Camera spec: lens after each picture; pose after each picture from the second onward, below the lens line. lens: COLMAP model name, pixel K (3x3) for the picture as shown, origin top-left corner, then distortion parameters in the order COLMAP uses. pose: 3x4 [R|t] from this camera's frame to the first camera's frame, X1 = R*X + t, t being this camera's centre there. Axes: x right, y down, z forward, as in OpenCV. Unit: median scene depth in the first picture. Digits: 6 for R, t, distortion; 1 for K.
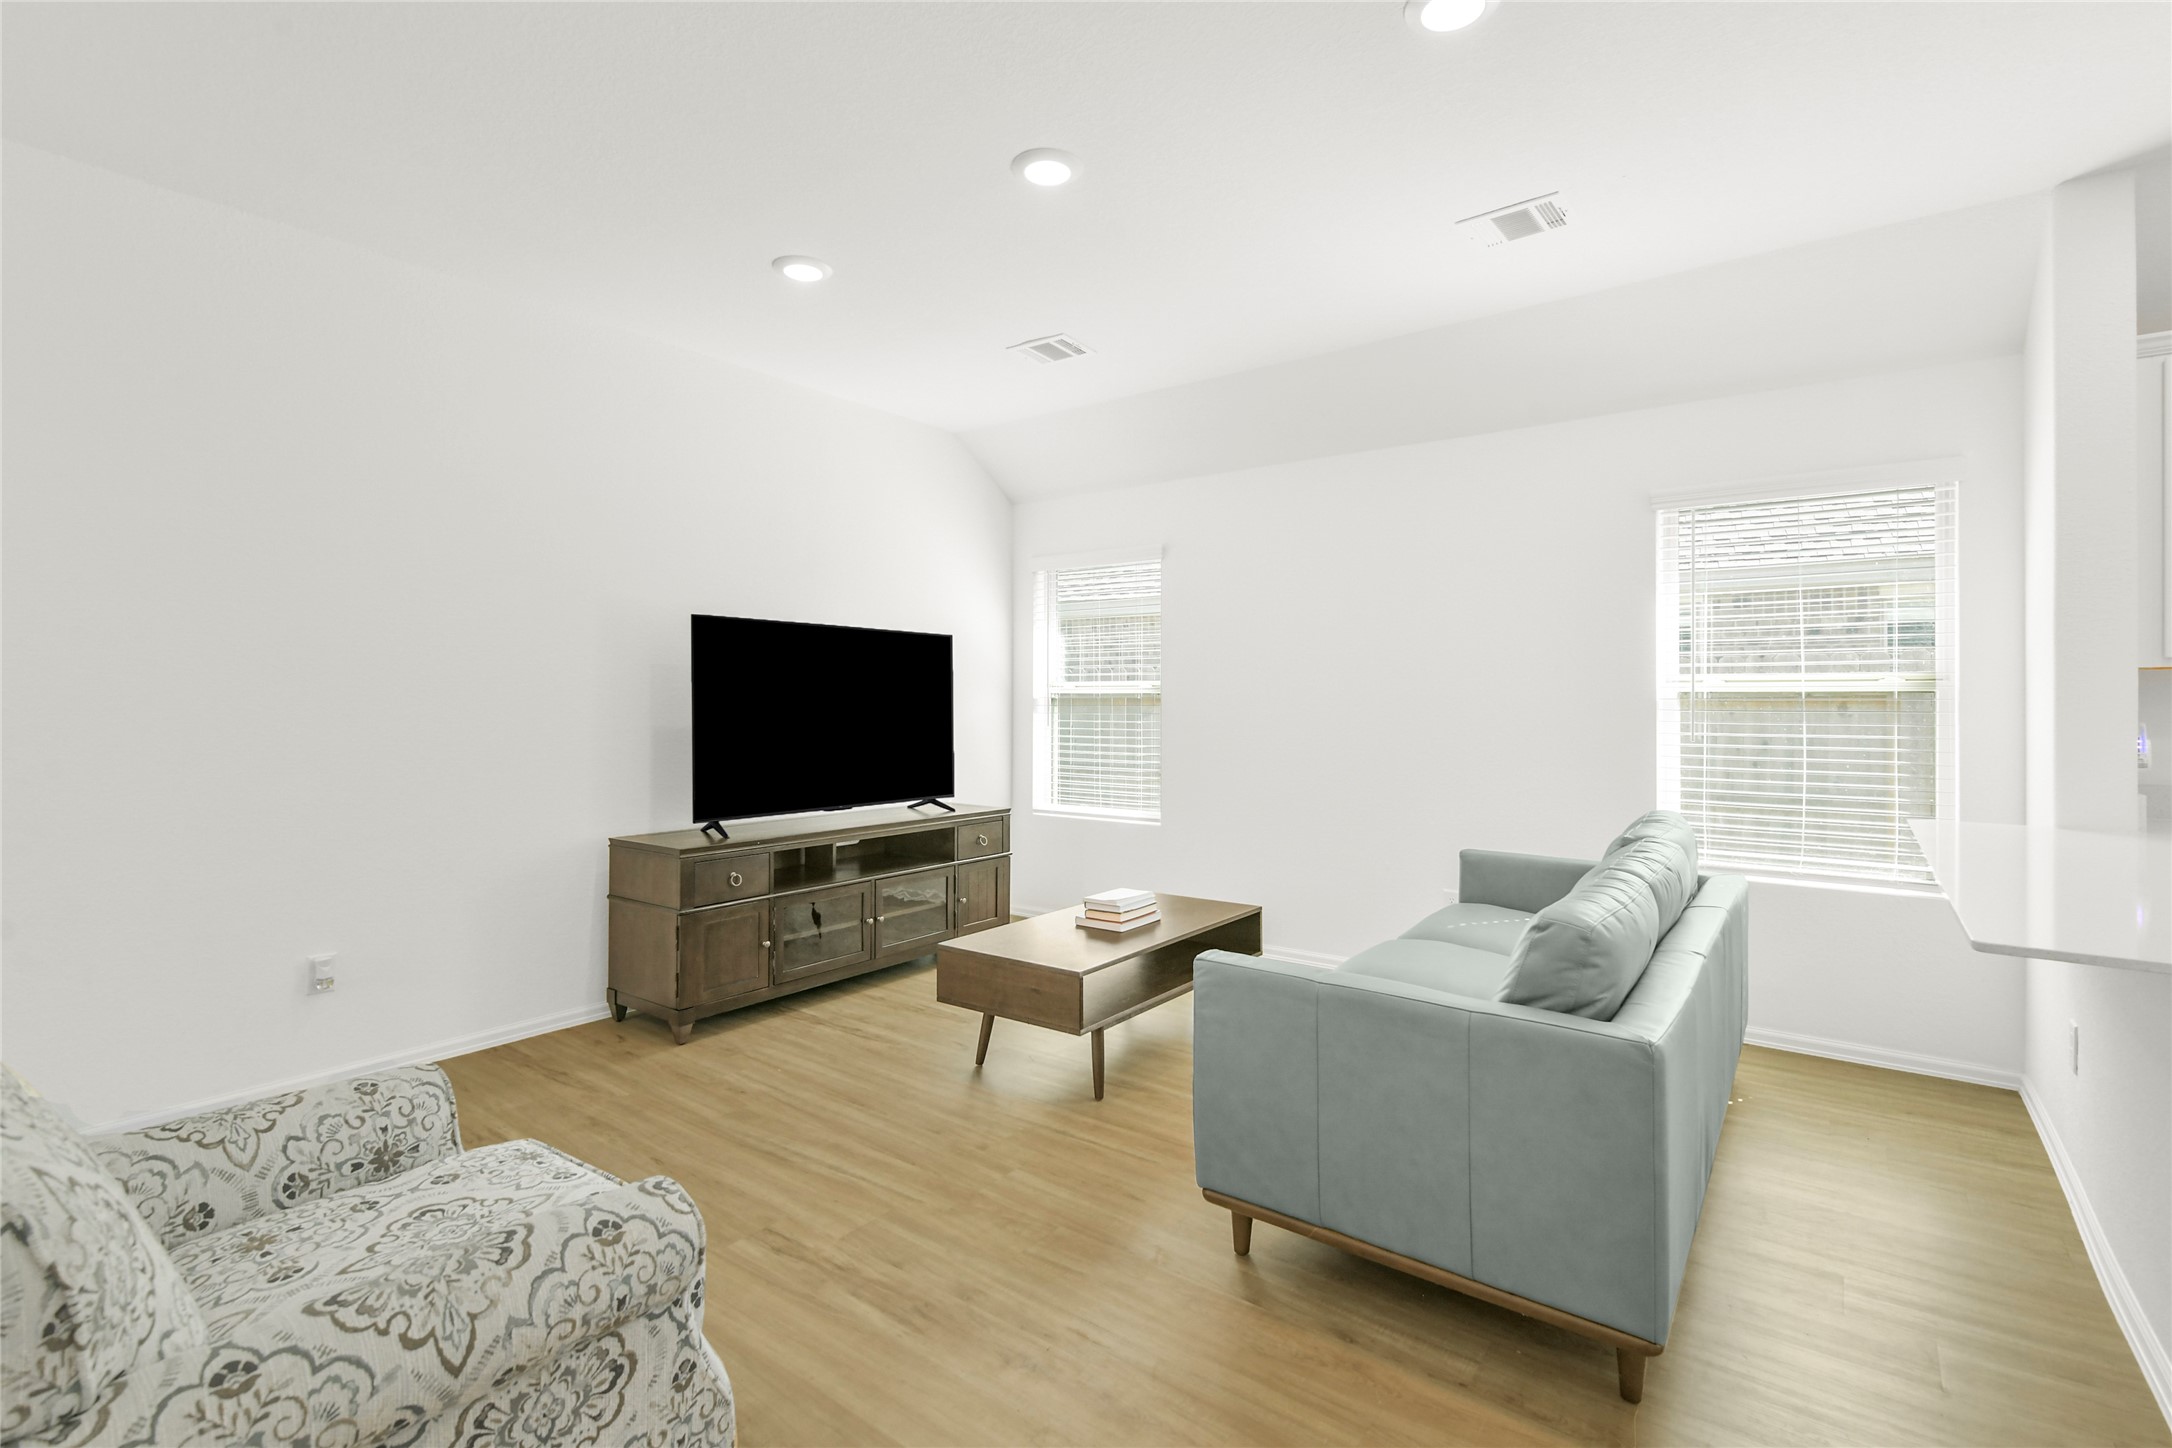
lens RADIAL K [[979.4, 0, 1072.8], [0, 979.4, 707.1], [0, 0, 1]] dist [0.016058, 0.000108]
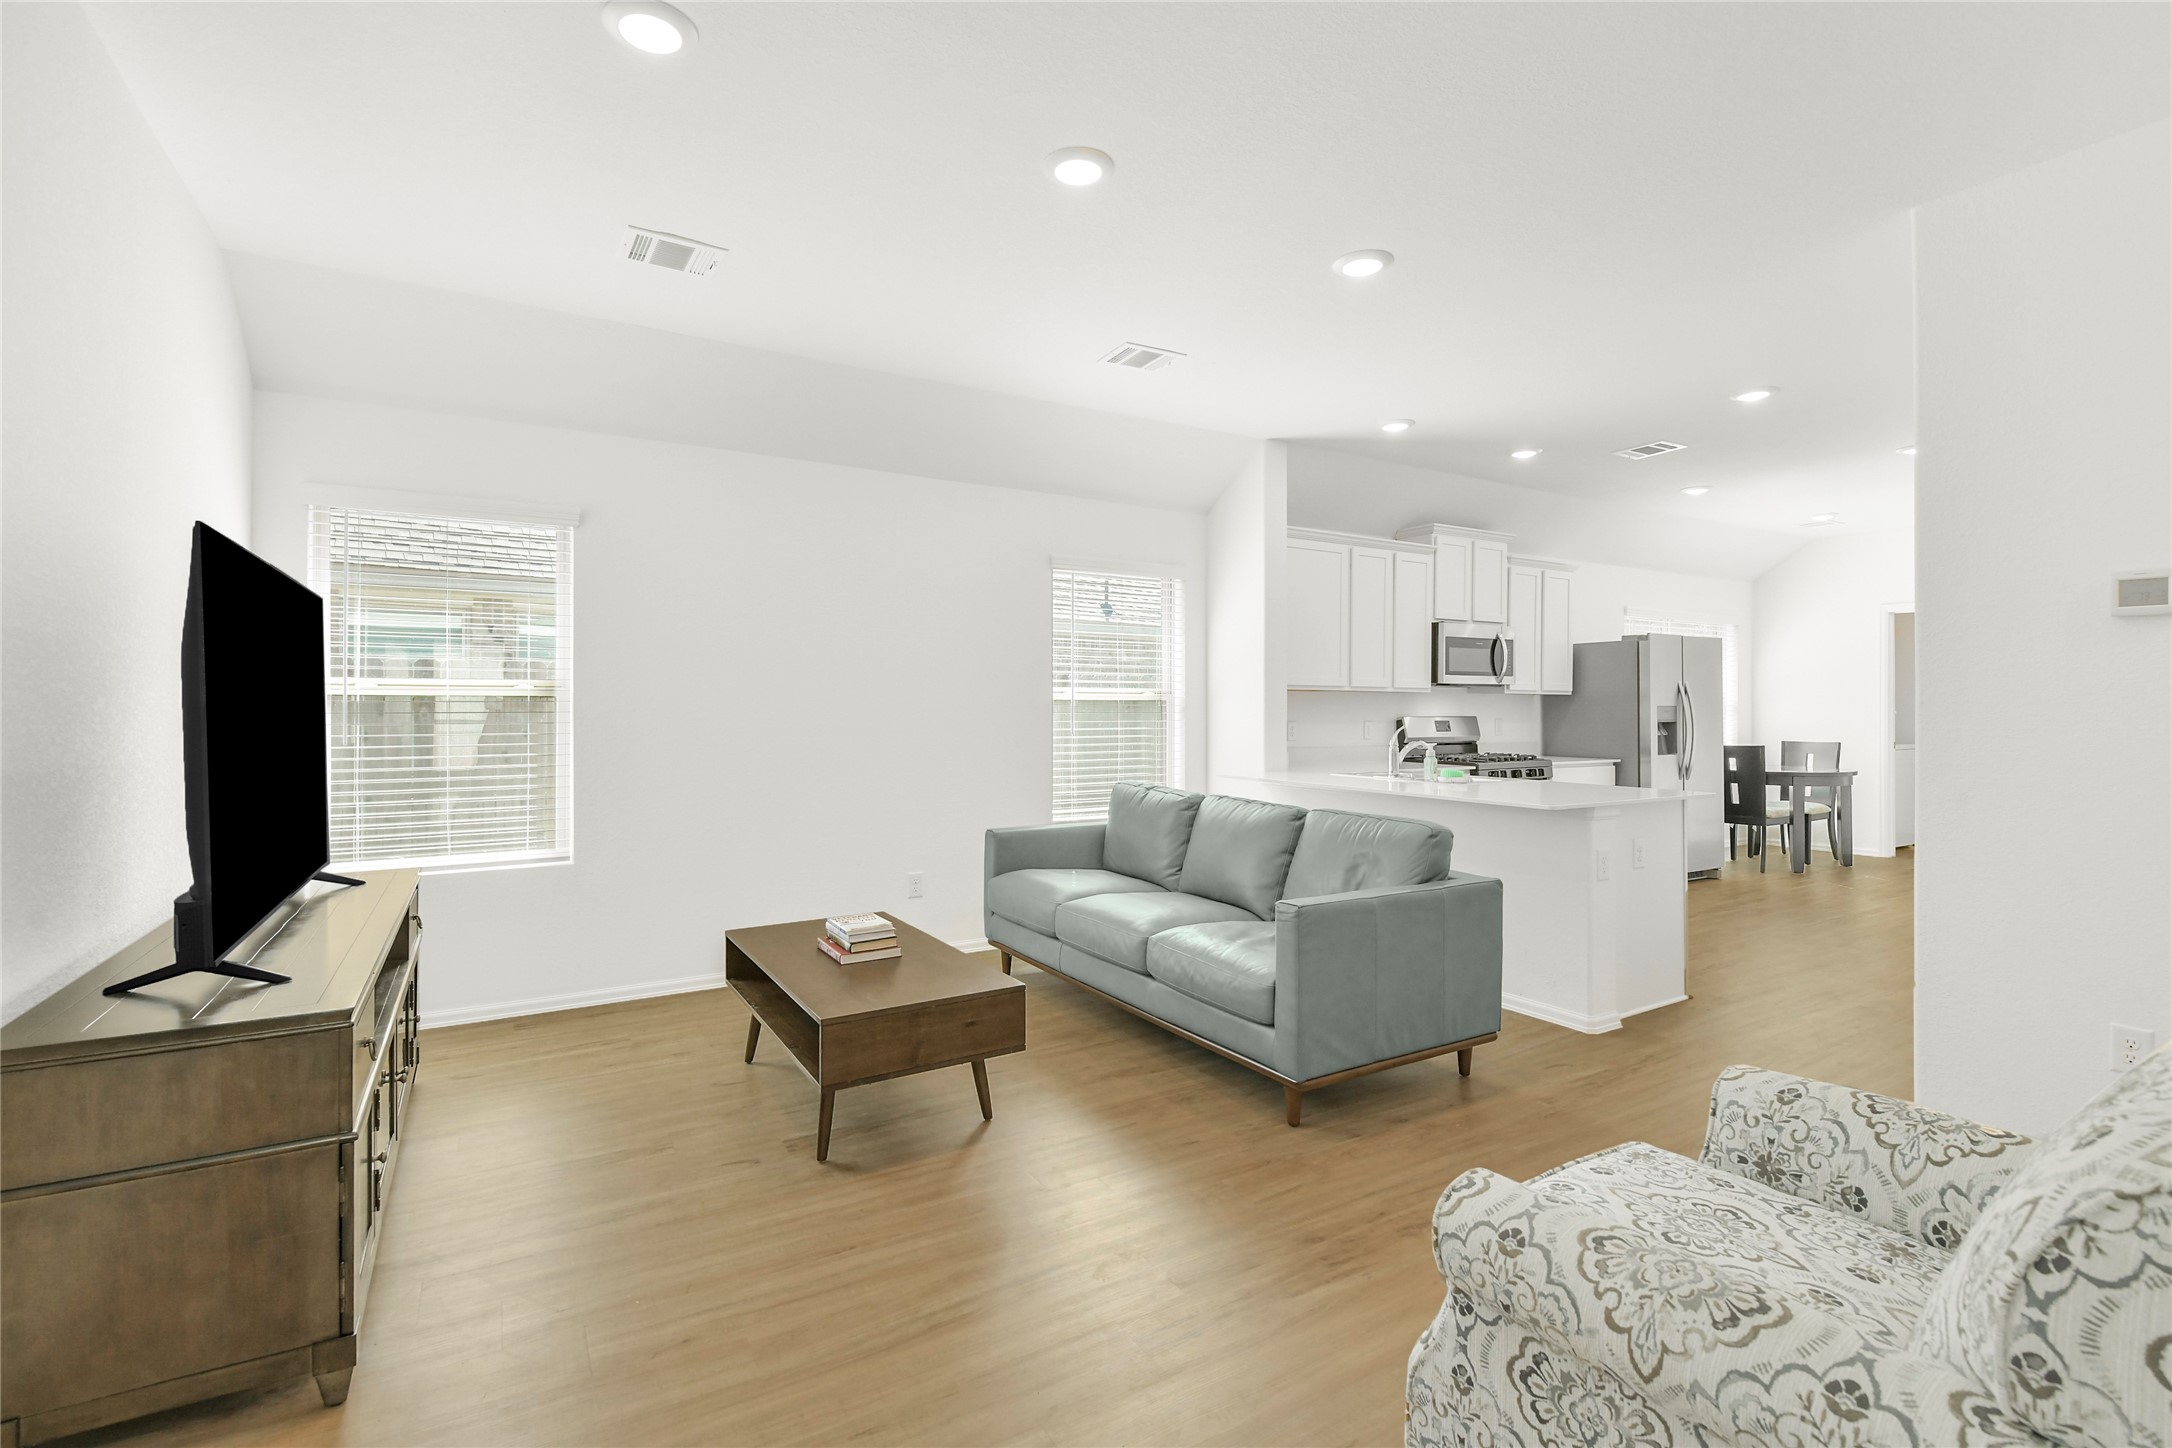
lens RADIAL K [[979.4, 0, 1072.8], [0, 979.4, 707.1], [0, 0, 1]] dist [0.016058, 0.000108]
pose [[0.384047, -0.001068, 0.923313, -0.877227], [0.004496, 0.999990, -0.000713, -0.004975], [-0.923302, 0.004425, 0.384048, 0.579337]]
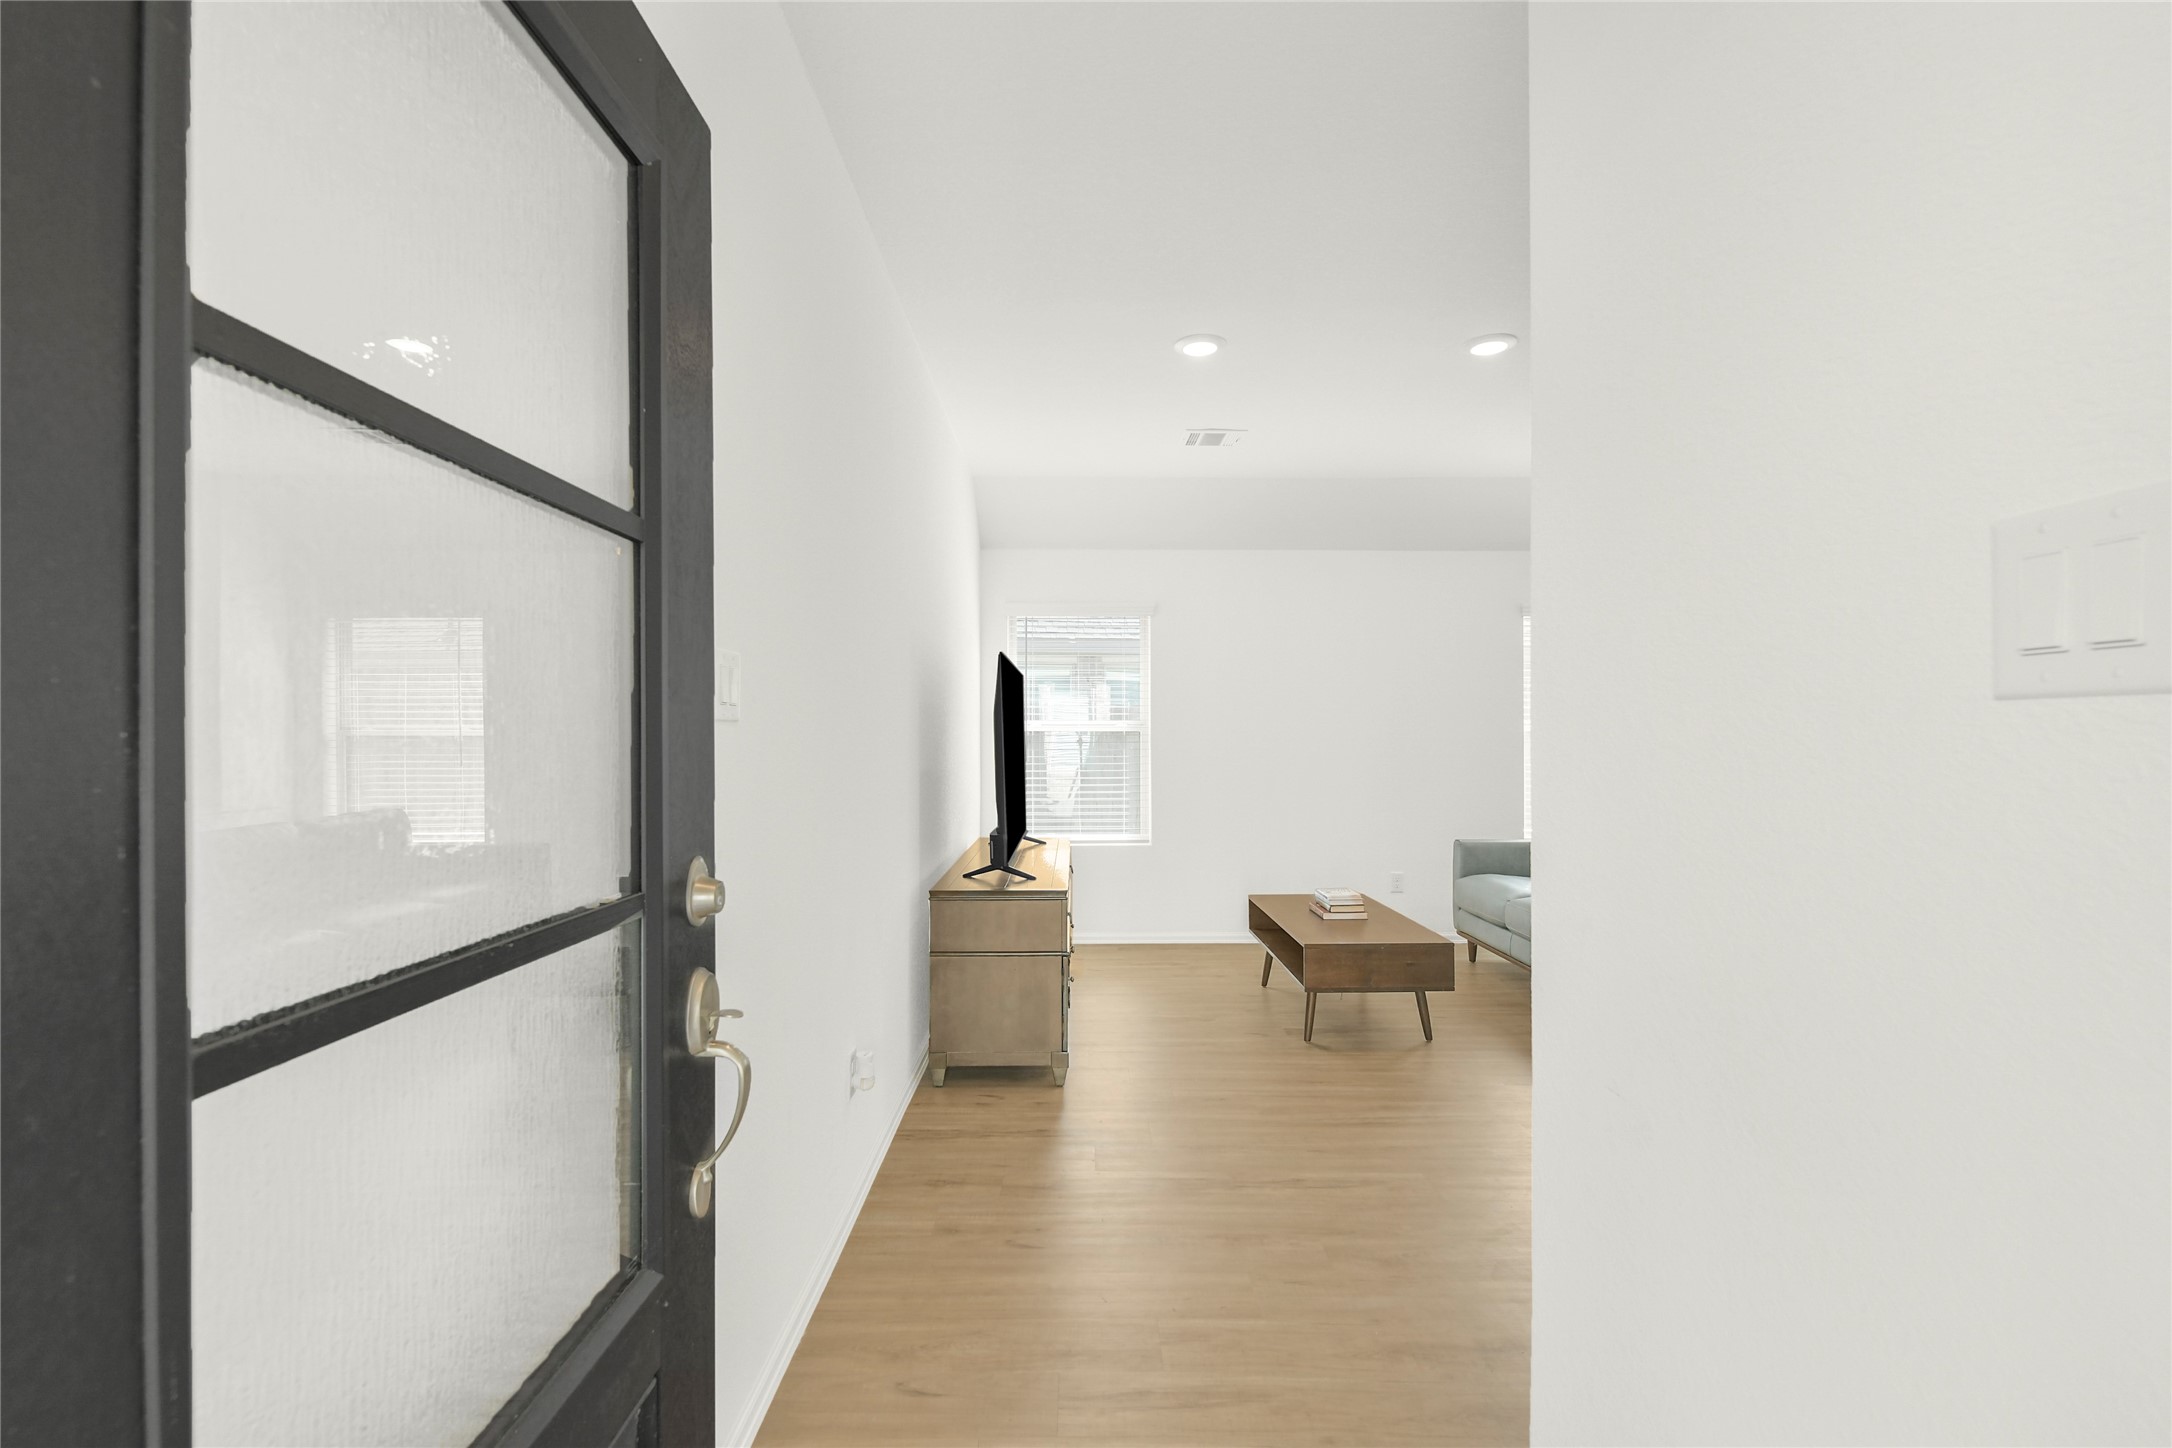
lens RADIAL K [[979.4, 0, 1072.8], [0, 979.4, 707.1], [0, 0, 1]] dist [0.016058, 0.000108]
pose [[0.799353, 0.016353, 0.600640, -1.217987], [0.003707, 0.999476, -0.032145, -0.009621], [-0.600851, 0.027921, 0.798874, 0.234383]]
